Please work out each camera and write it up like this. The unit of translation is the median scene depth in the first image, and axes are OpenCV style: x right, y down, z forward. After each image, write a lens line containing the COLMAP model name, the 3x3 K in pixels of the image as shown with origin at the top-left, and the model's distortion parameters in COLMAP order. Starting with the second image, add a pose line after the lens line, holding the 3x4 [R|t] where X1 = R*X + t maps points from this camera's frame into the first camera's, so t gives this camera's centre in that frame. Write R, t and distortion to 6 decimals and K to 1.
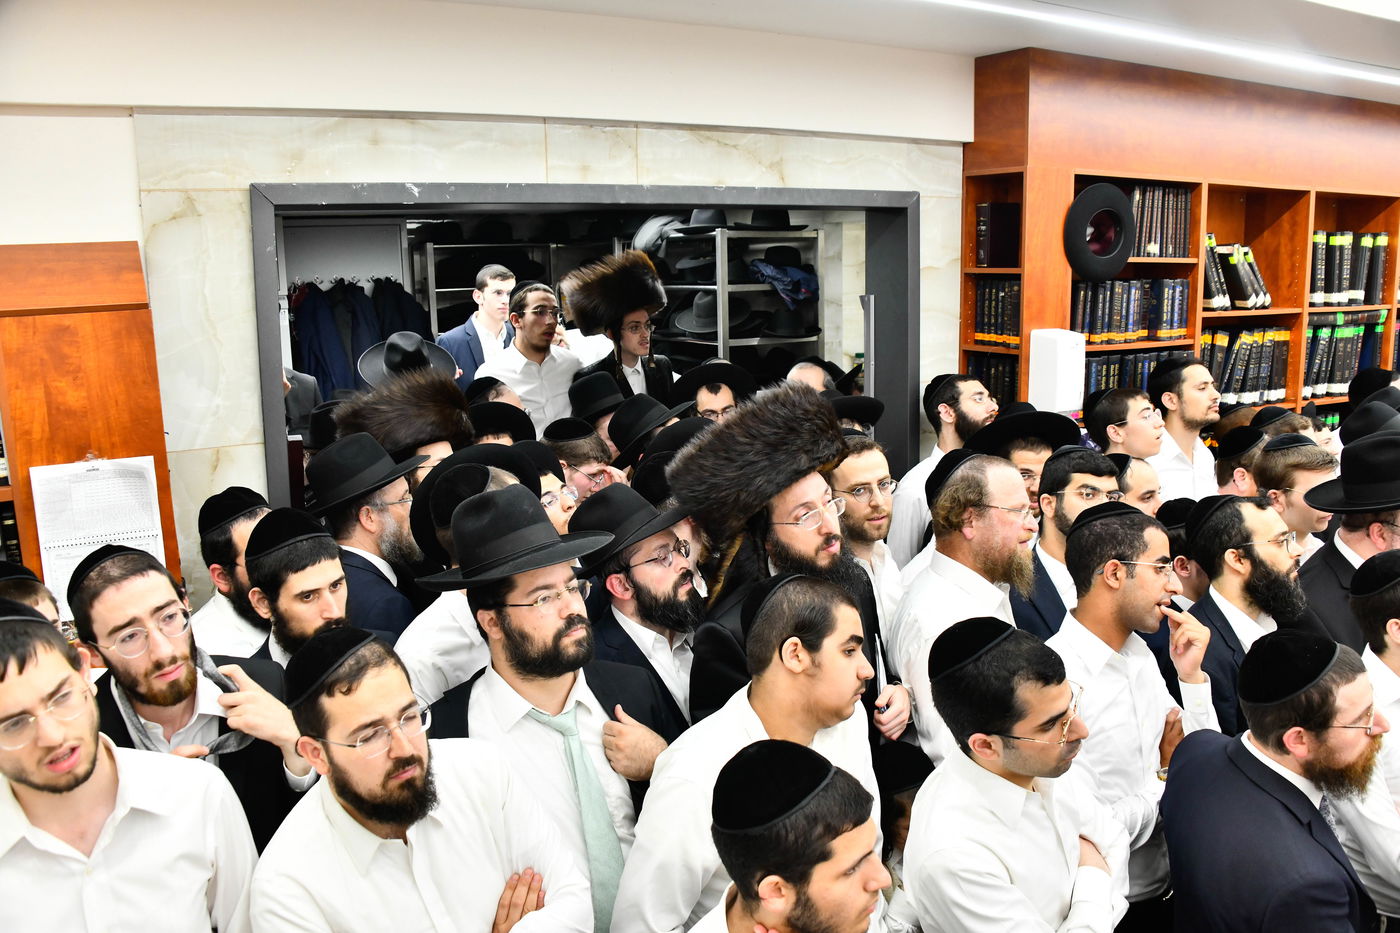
lens RADIAL K [[1083.6, 0, 708.0], [0, 1083.6, 492.0], [0, 0, 1]] dist [-0.118969, 0.019586]
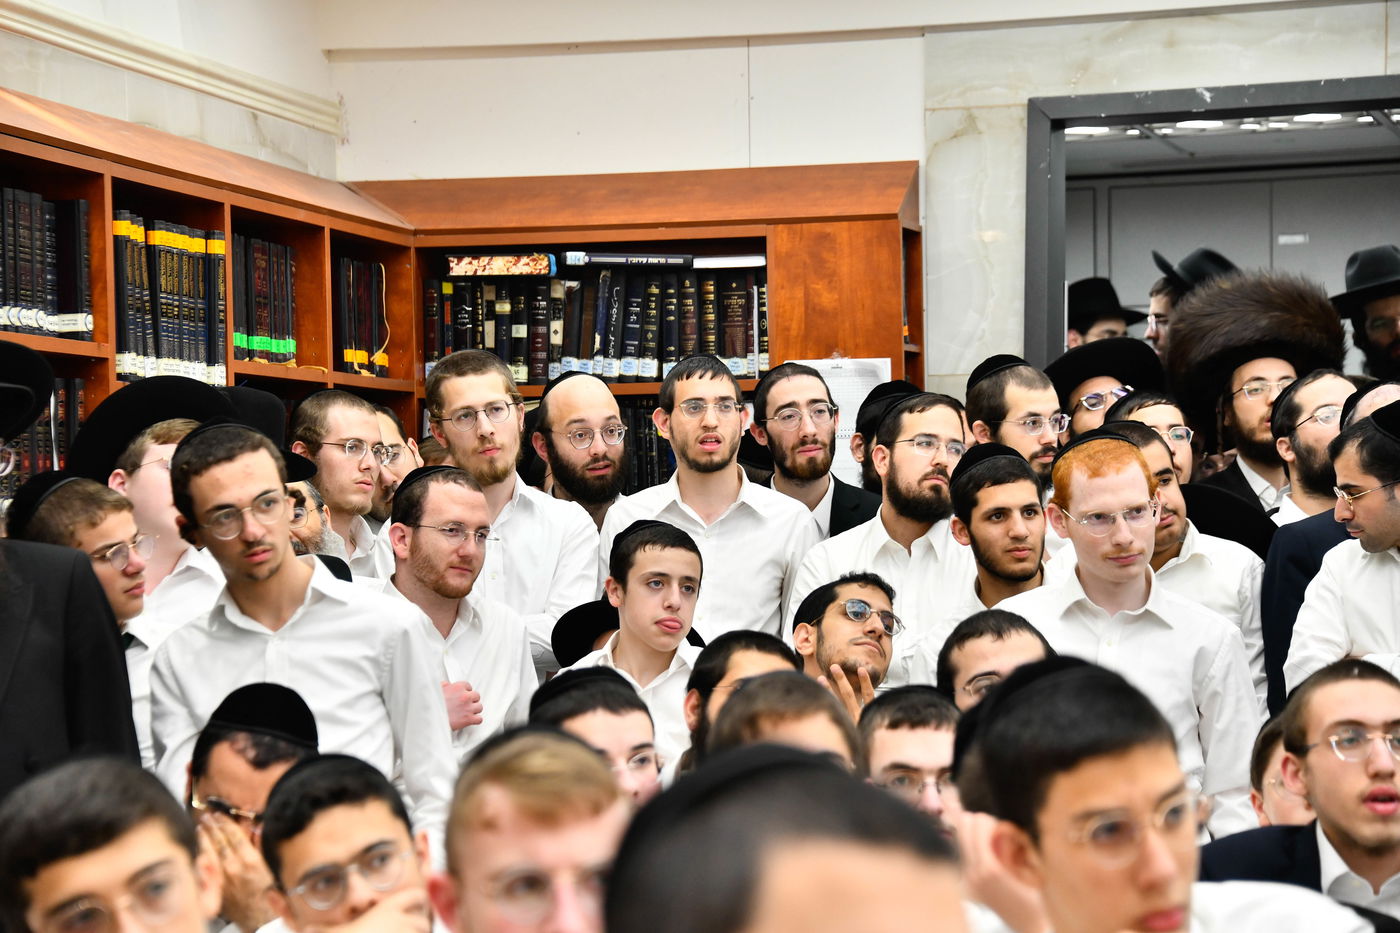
lens RADIAL K [[4238.9, 0, 699.4], [0, 4238.9, 469.1], [0, 0, 1]] dist [1.166610, 0.000000]
pose [[0.717915, 0.000195, -0.696131, 2.287746], [-0.139349, 0.979800, -0.143436, 0.708080], [0.682041, 0.199980, 0.703440, -2.094368]]
